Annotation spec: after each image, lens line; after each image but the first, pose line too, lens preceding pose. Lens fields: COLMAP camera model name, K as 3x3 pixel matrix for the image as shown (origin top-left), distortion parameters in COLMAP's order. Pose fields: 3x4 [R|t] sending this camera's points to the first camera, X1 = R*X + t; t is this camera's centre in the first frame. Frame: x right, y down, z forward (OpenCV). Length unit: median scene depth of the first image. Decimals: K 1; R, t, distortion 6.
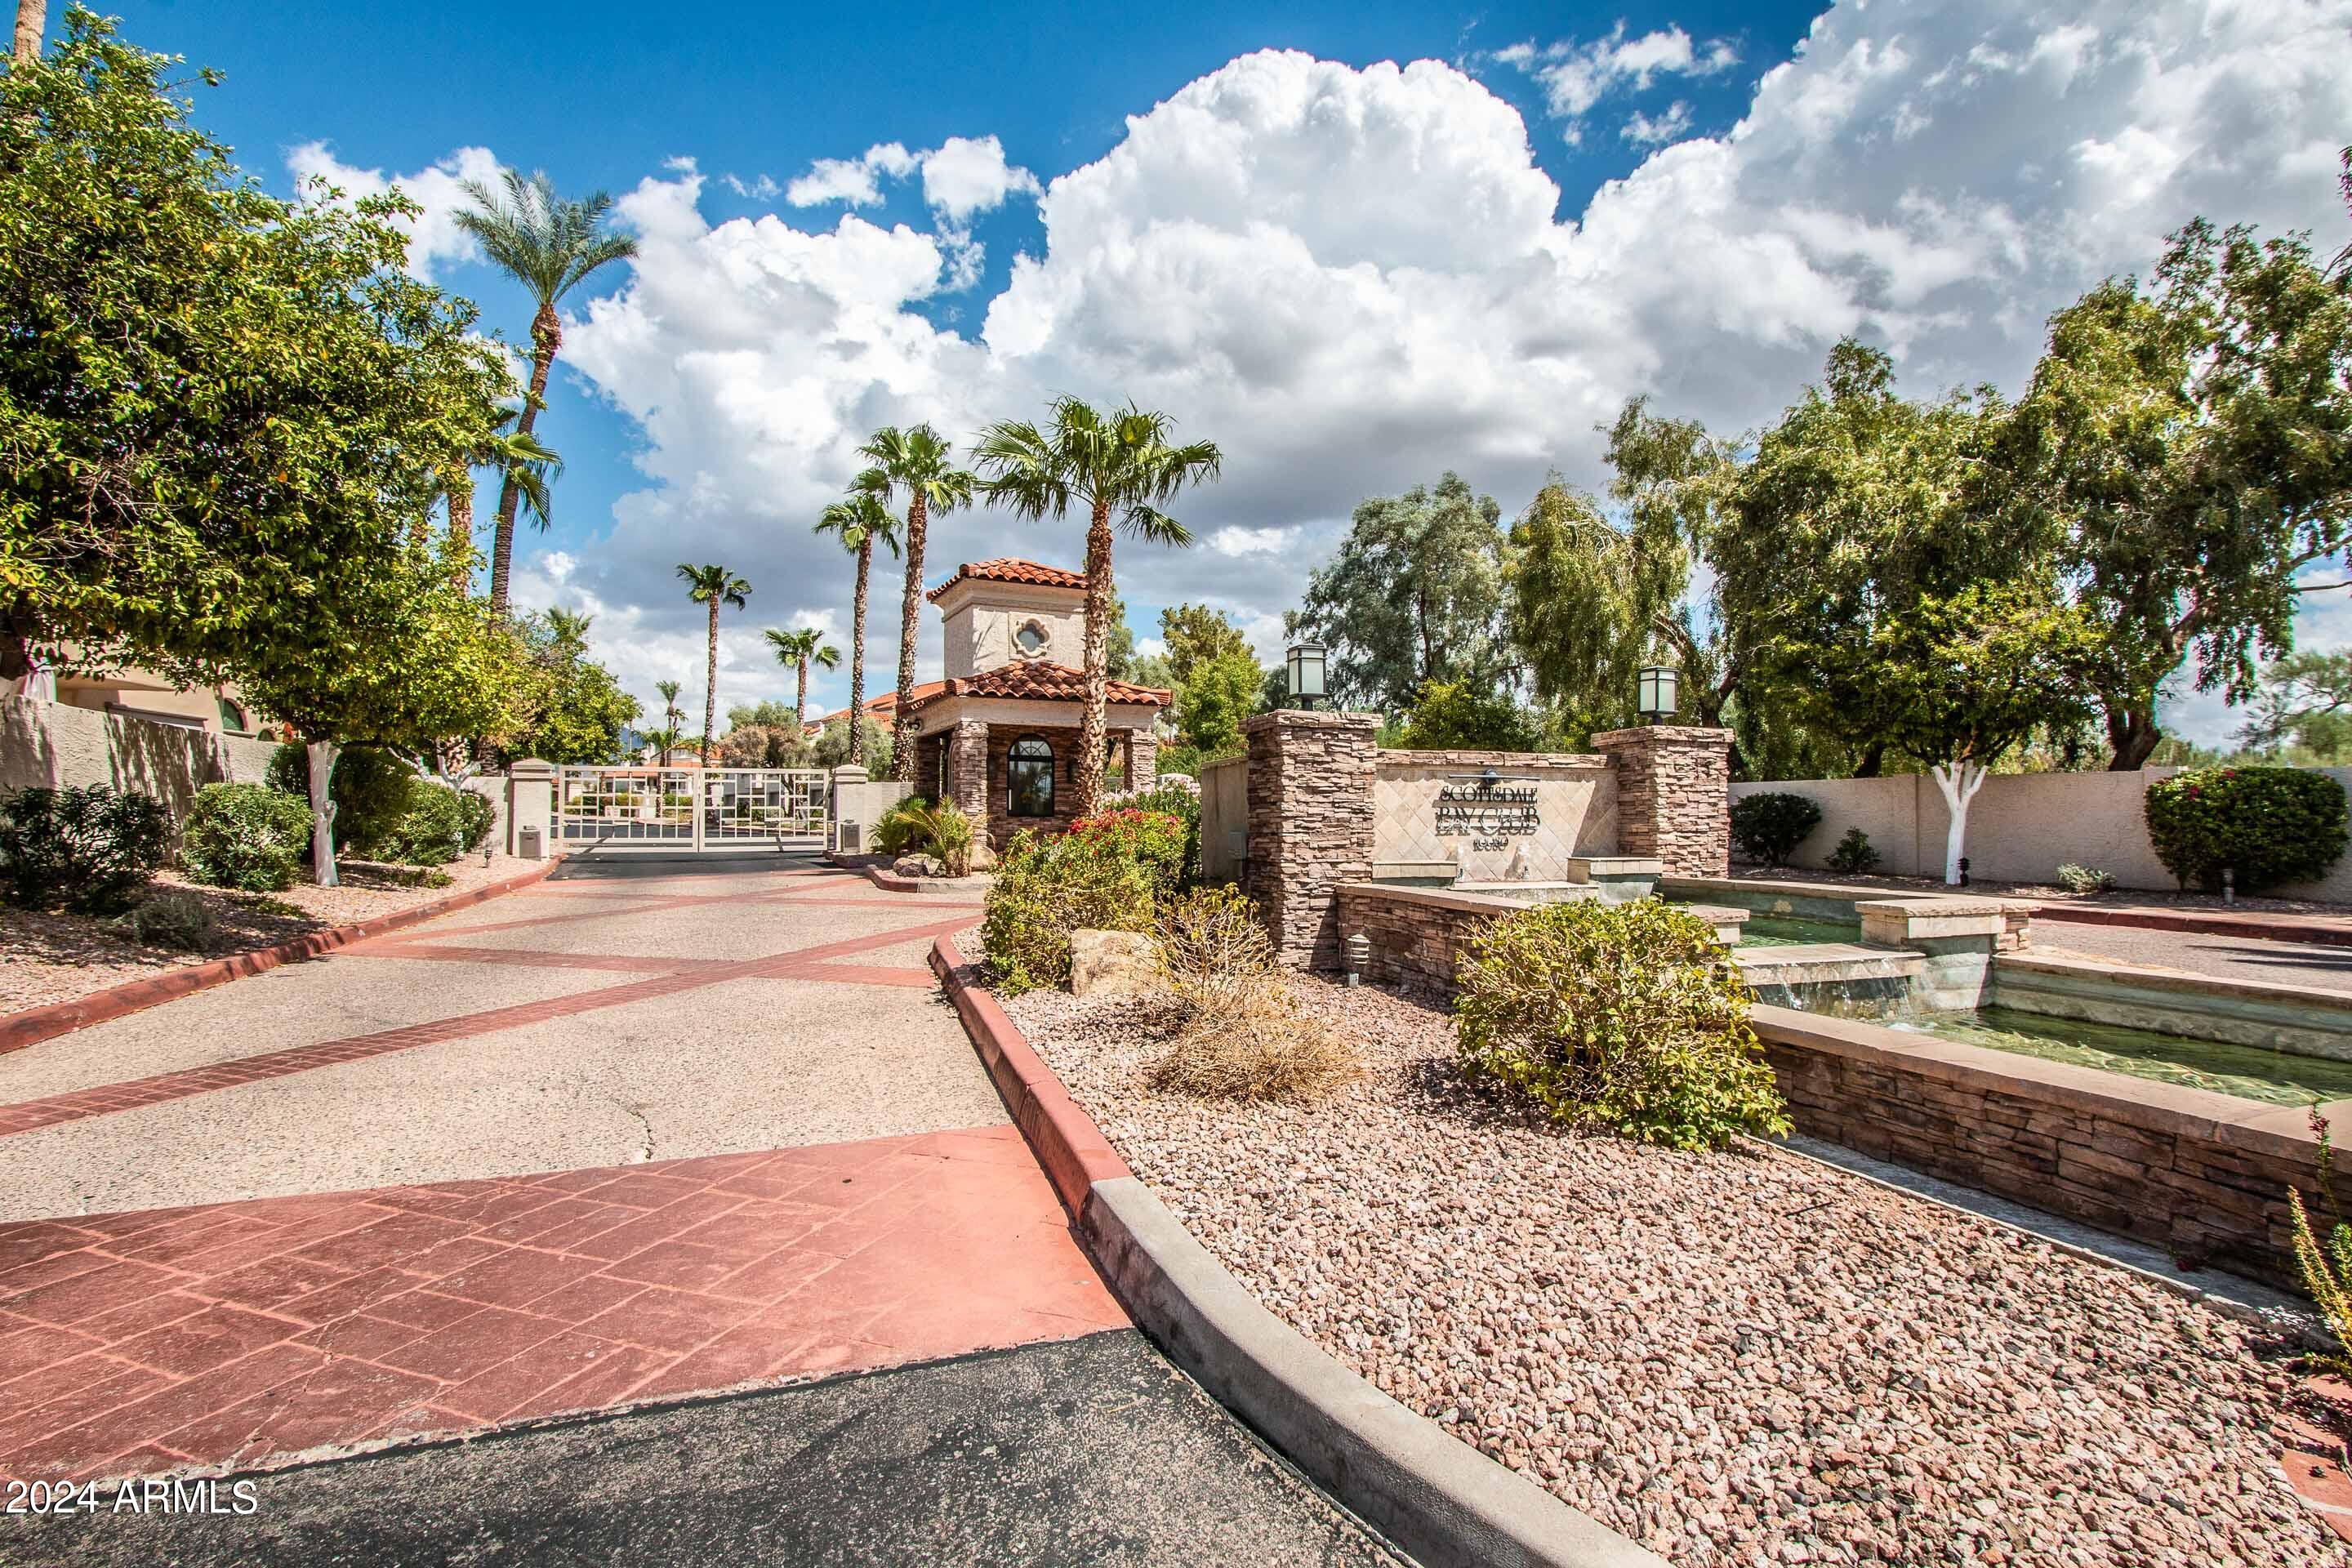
lens RADIAL K [[1087.1, 0, 1194.0], [0, 1087.1, 783.0], [0, 0, 1]] dist [-0.016984, 0.000532]
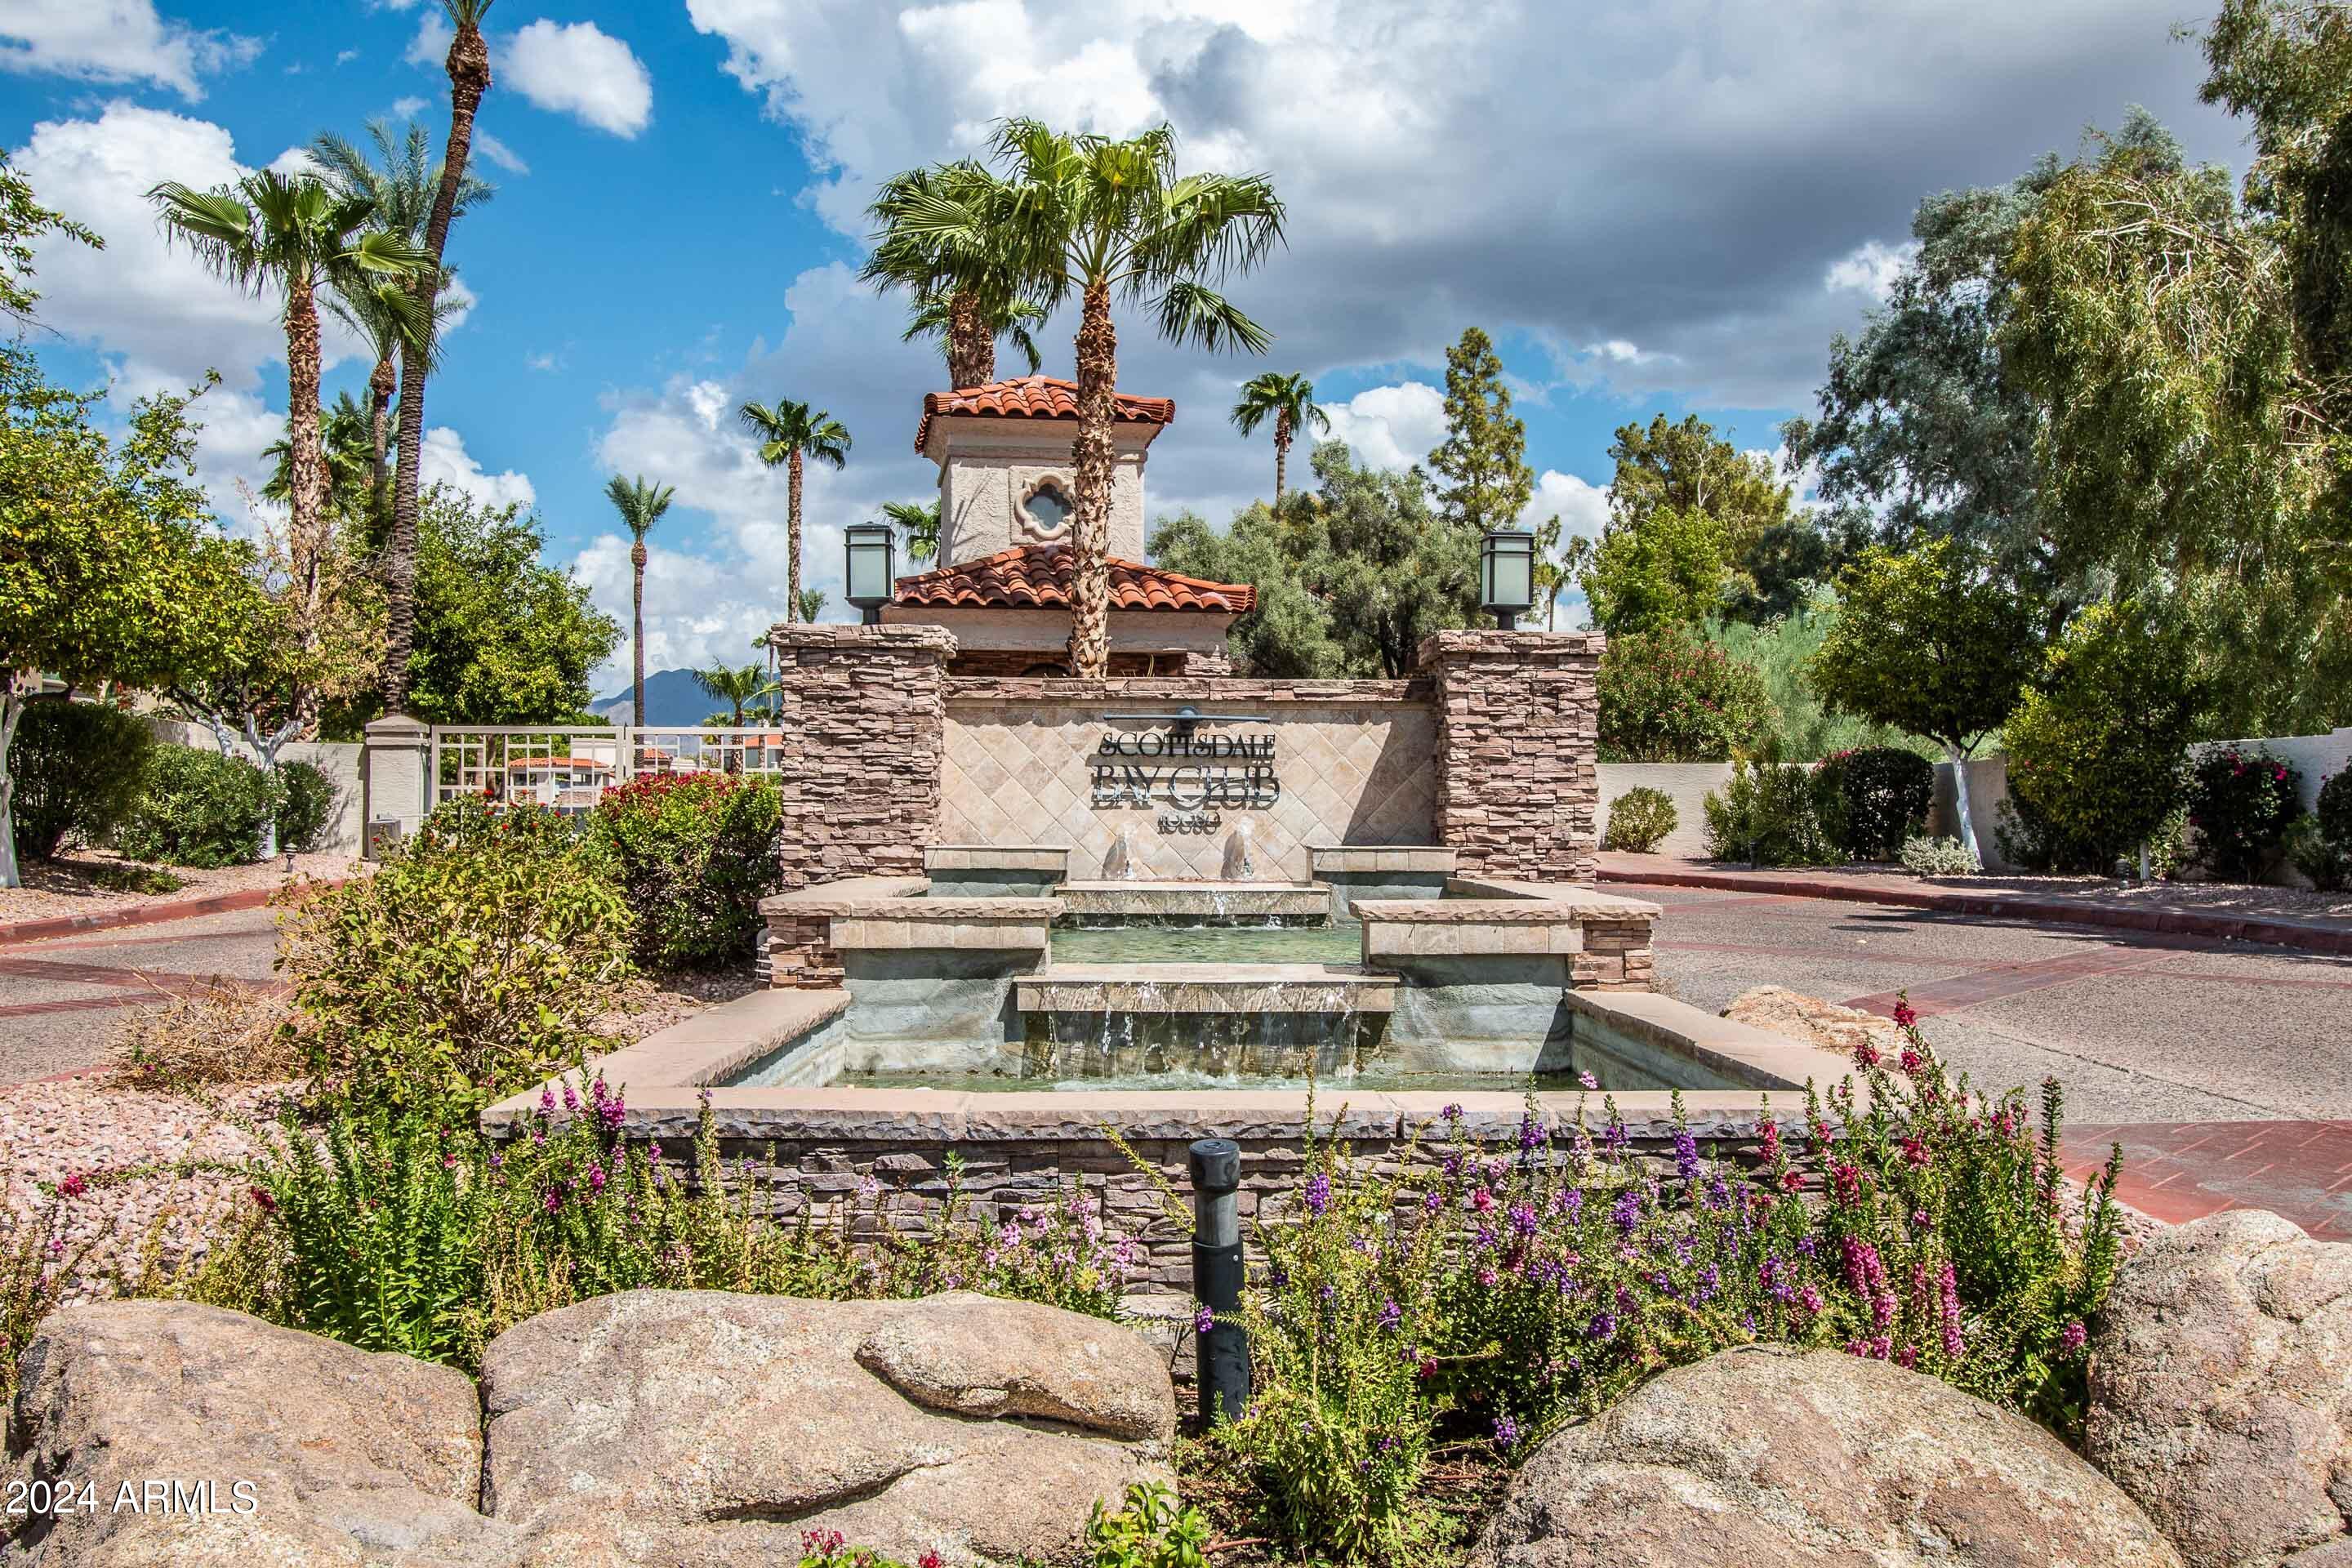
lens RADIAL K [[1997.9, 0, 1176.0], [0, 1997.9, 784.0], [0, 0, 1]] dist [0.008745, 0.001810]
pose [[0.951053, -0.002887, -0.309015, 0.621337], [0.007508, 0.999877, 0.013766, 0.016855], [0.308937, -0.015412, 0.950958, -0.115889]]
